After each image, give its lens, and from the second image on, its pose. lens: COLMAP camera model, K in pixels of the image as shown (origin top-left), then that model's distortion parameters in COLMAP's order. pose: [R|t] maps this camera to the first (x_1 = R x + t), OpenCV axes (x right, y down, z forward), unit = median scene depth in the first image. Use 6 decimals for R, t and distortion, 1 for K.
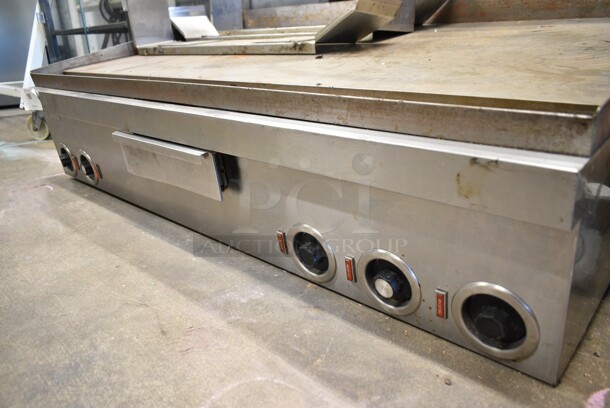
lens RADIAL K [[469.6, 0, 304.7], [0, 469.6, 204.6], [0, 0, 1]] dist [-0.027300, 0.013873]
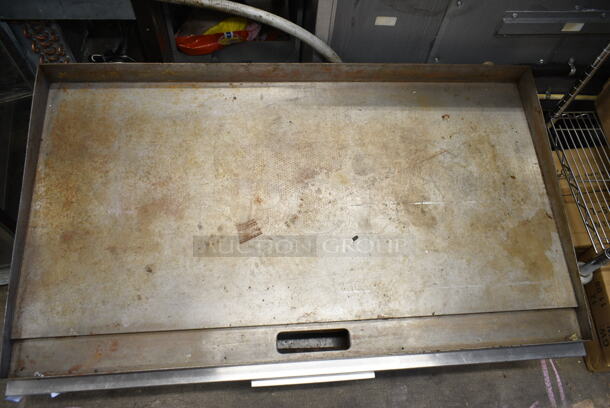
lens RADIAL K [[469.6, 0, 306.2], [0, 469.6, 205.2], [0, 0, 1]] dist [-0.027300, 0.013873]
pose [[0.664335, -0.615452, 0.424120, -0.736623], [0.157364, 0.669886, 0.725596, -1.805213], [-0.730681, -0.415298, 0.541879, 0.599321]]
